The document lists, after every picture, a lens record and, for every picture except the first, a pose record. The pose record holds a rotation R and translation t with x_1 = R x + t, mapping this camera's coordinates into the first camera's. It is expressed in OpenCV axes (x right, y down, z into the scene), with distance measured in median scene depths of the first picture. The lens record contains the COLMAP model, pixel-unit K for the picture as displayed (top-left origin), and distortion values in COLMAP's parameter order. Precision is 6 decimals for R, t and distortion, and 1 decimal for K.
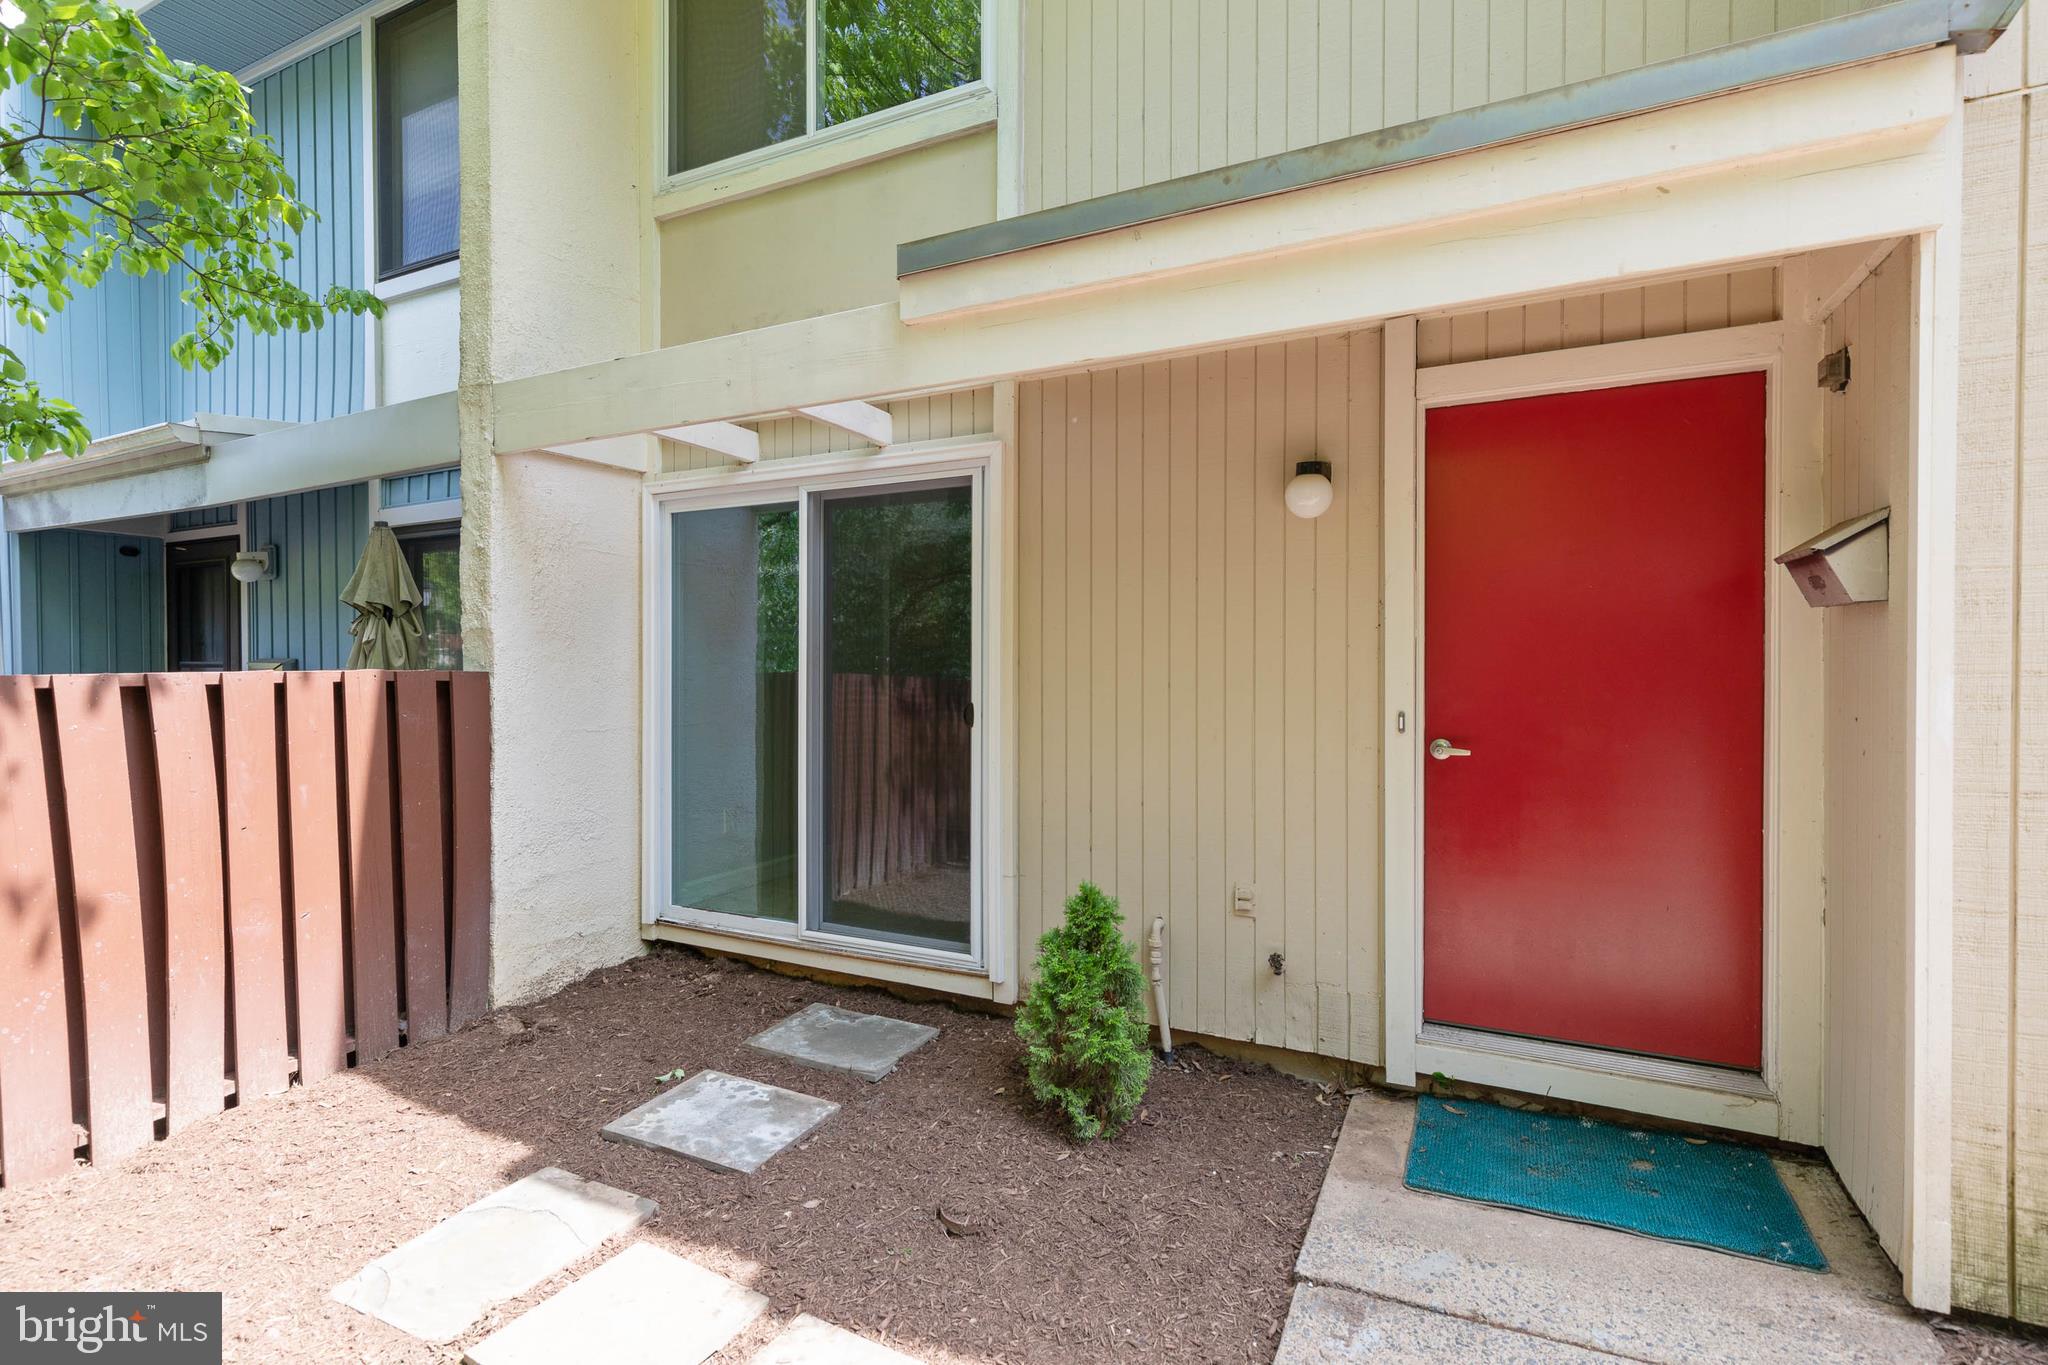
lens RADIAL K [[955.3, 0, 1026.6], [0, 955.3, 674.1], [0, 0, 1]] dist [0.010551, -0.000616]
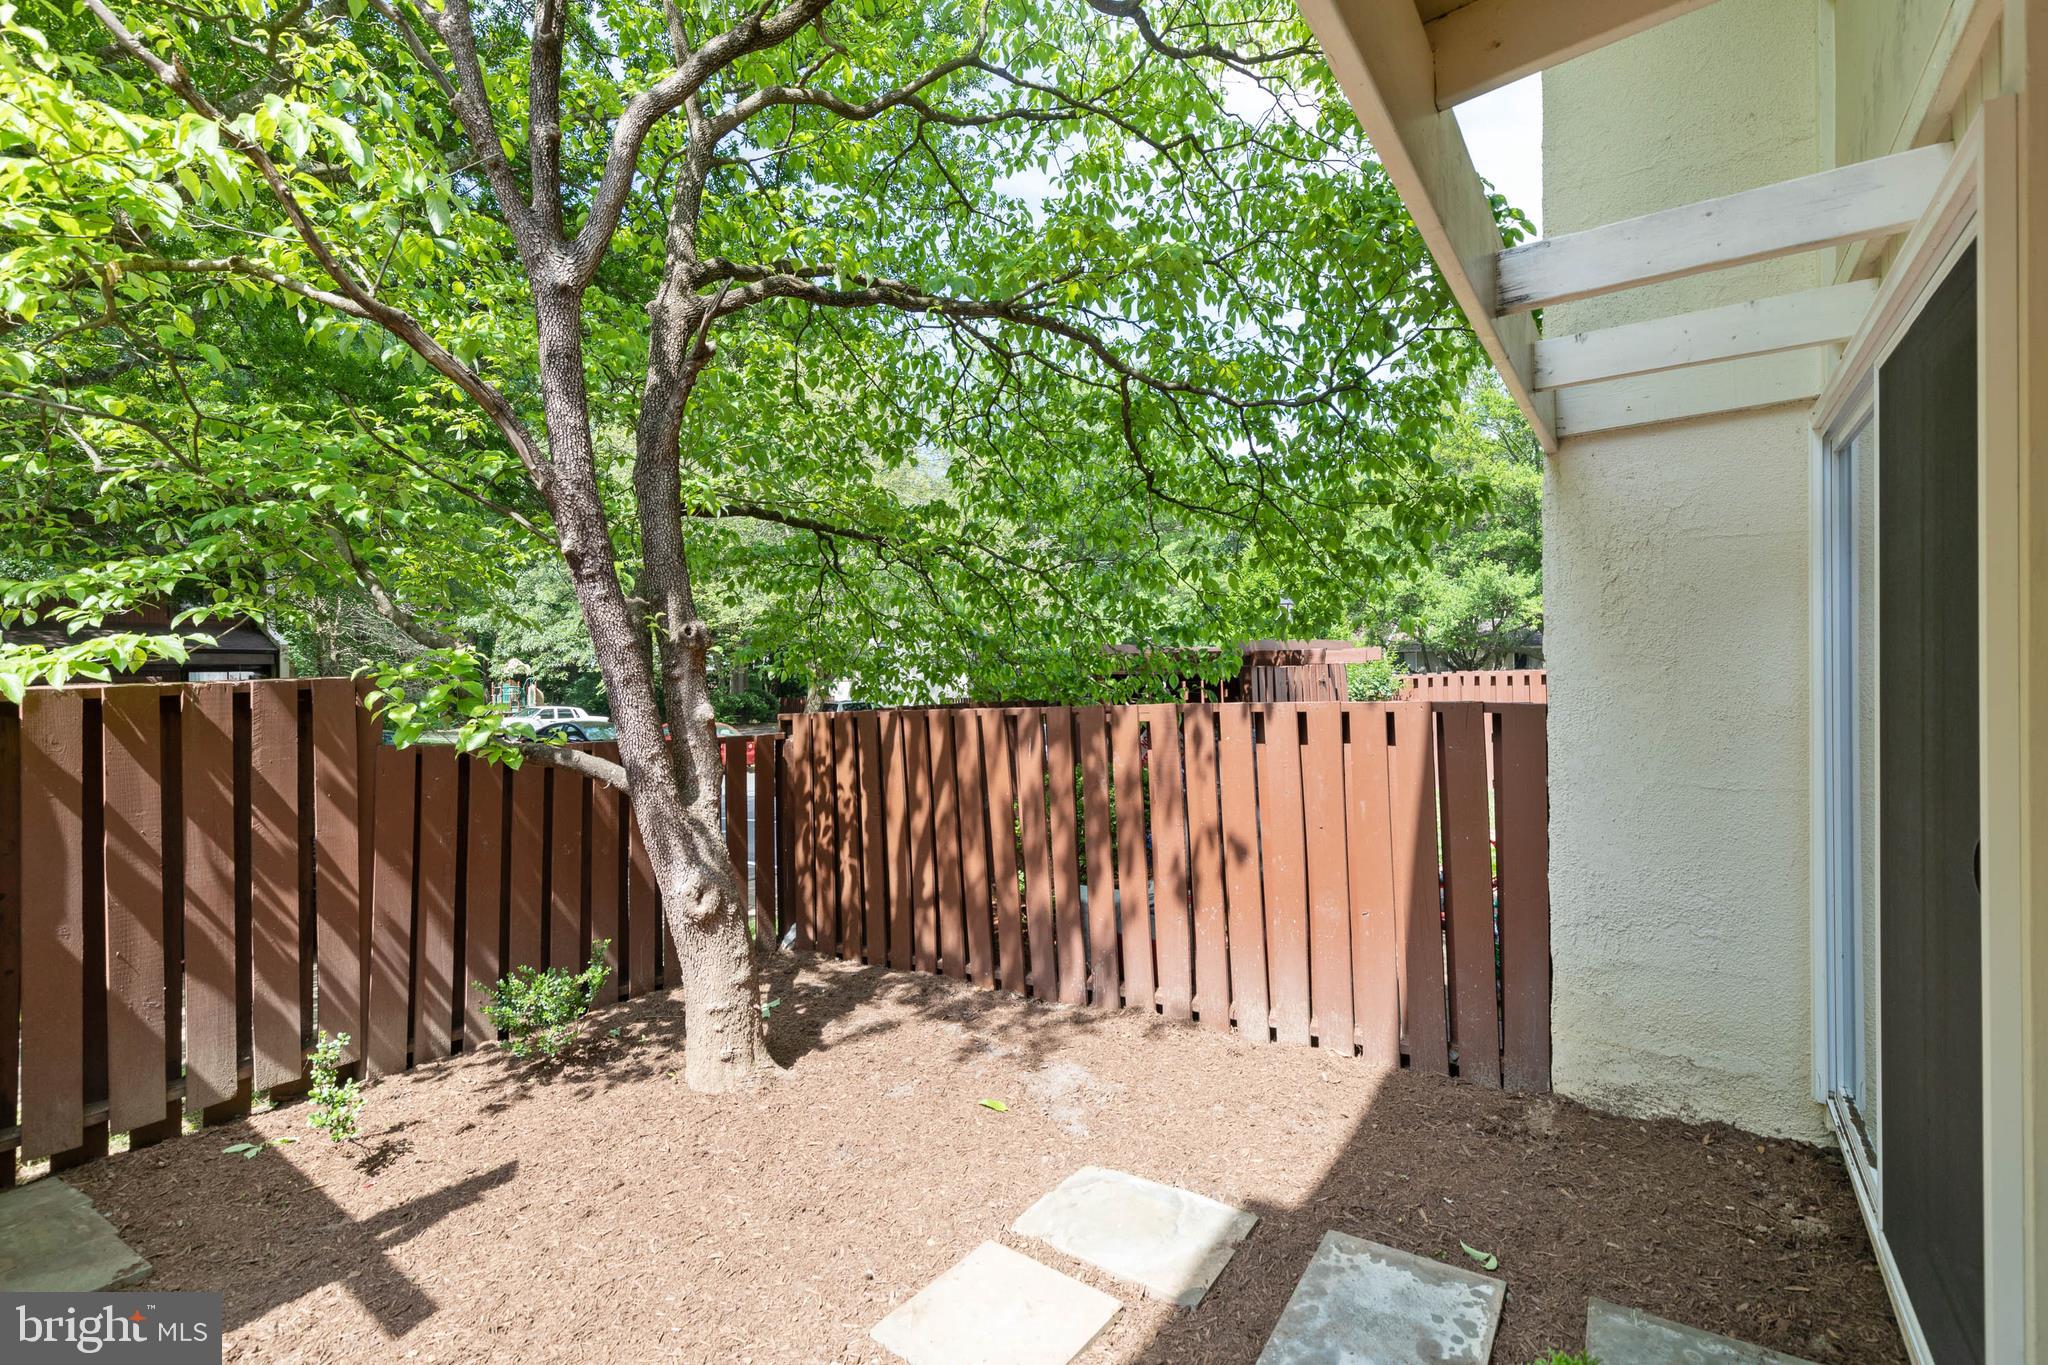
lens RADIAL K [[913.1, 0, 1031.6], [0, 913.1, 674.6], [0, 0, 1]] dist [-0.001041, -0.000418]
pose [[-0.152994, 0.001130, -0.988227, 0.392859], [0.008003, 0.999968, -0.000096, -0.038793], [0.988195, -0.007923, -0.152998, 0.780359]]
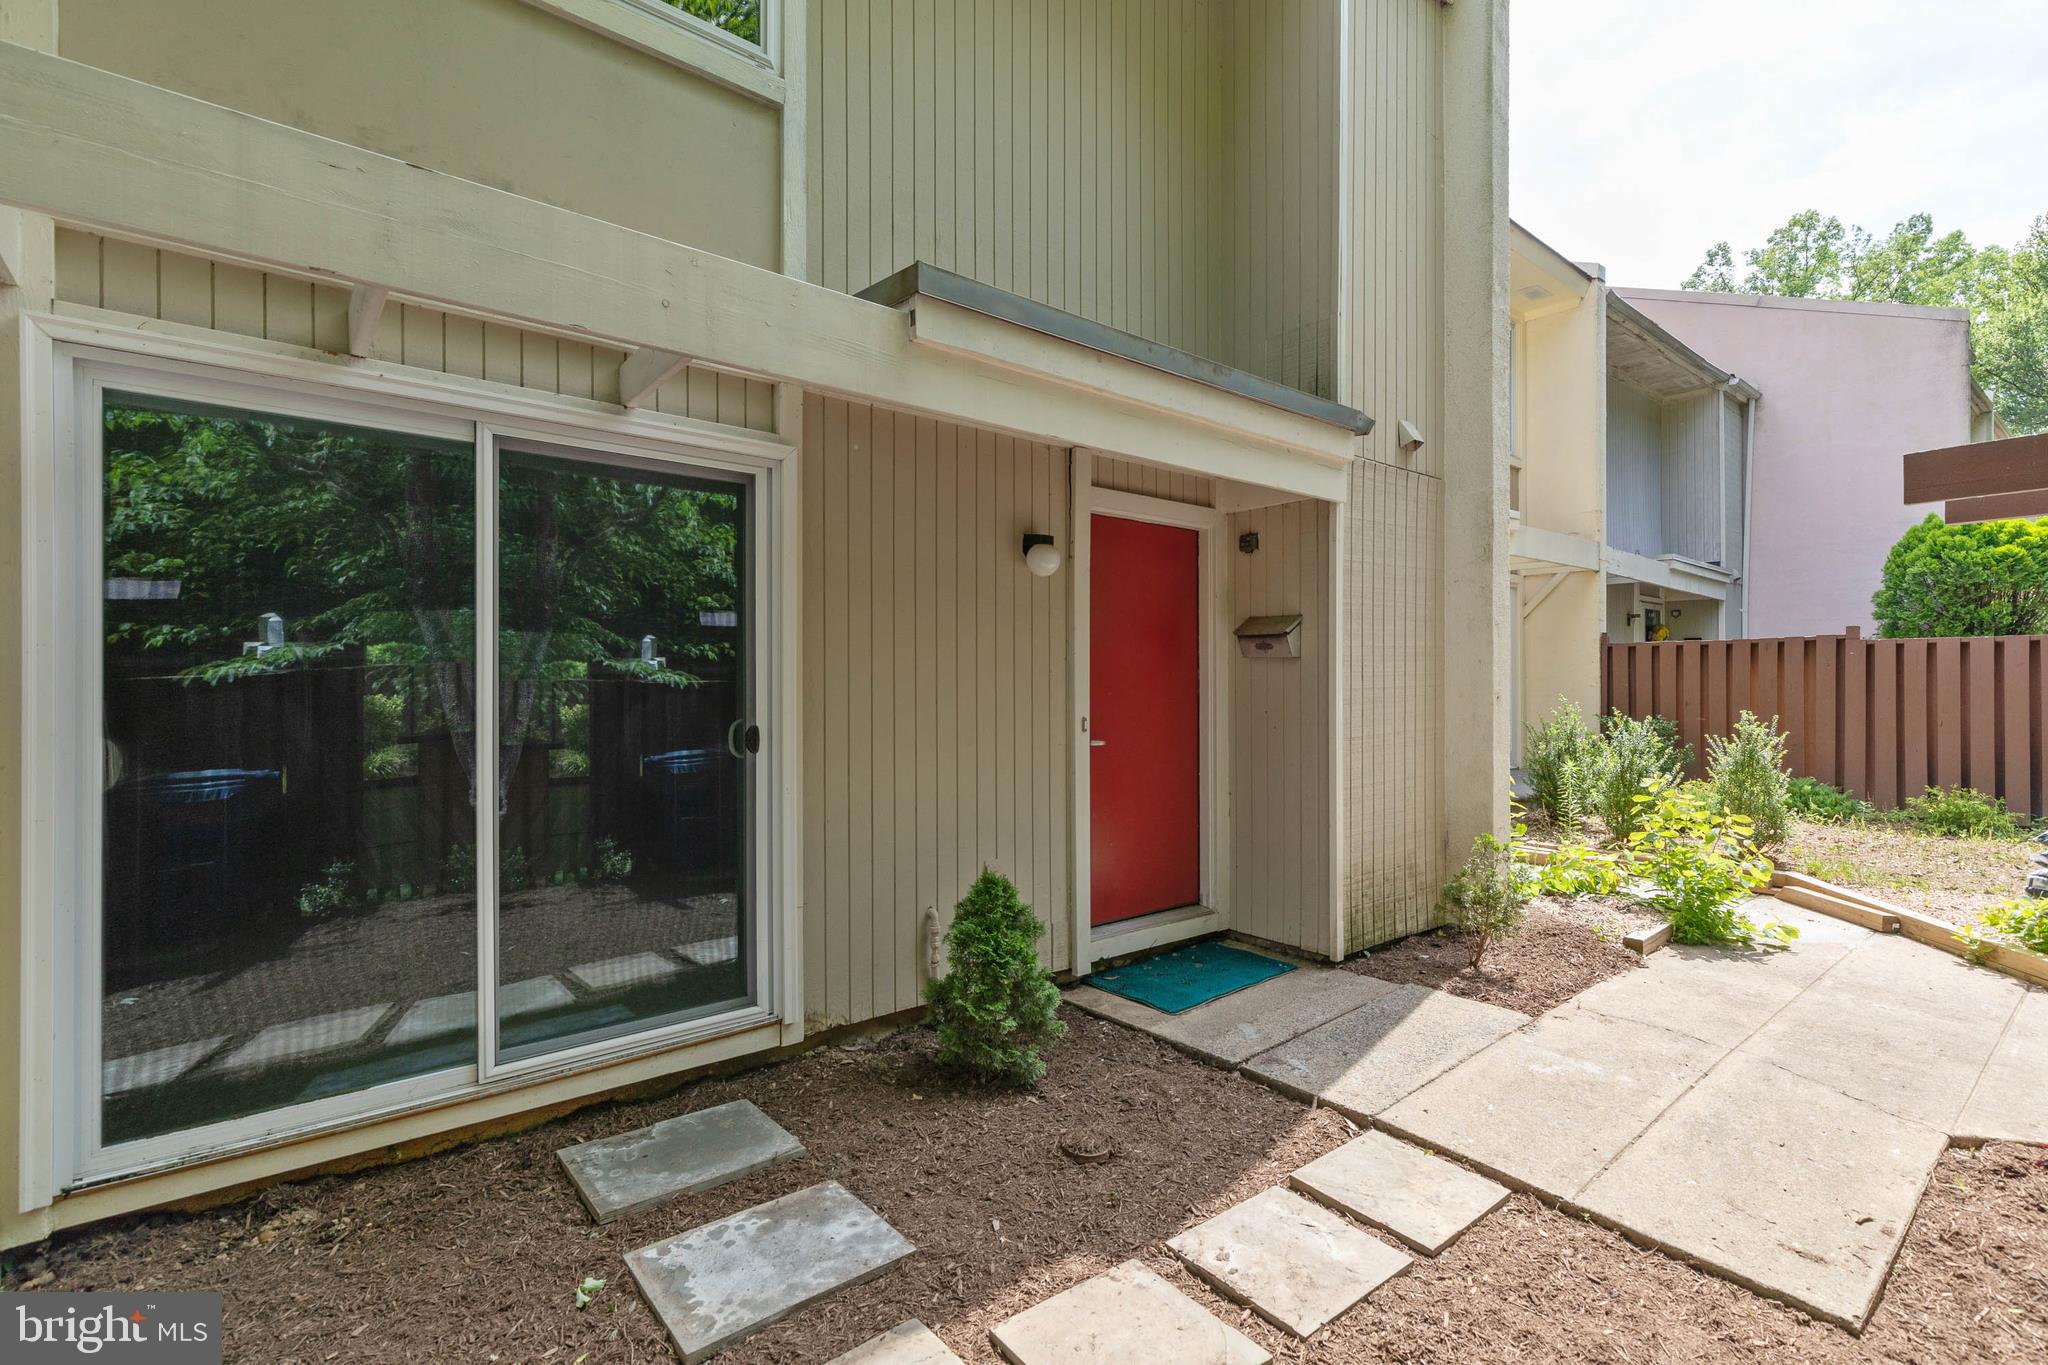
lens RADIAL K [[945.3, 0, 1069.2], [0, 945.3, 689.2], [0, 0, 1]] dist [0.009363, -0.000617]
pose [[0.383600, 0.001017, 0.923499, -0.875470], [0.008623, 0.999952, -0.004683, 0.001959], [-0.923459, 0.009760, 0.383573, 0.435092]]
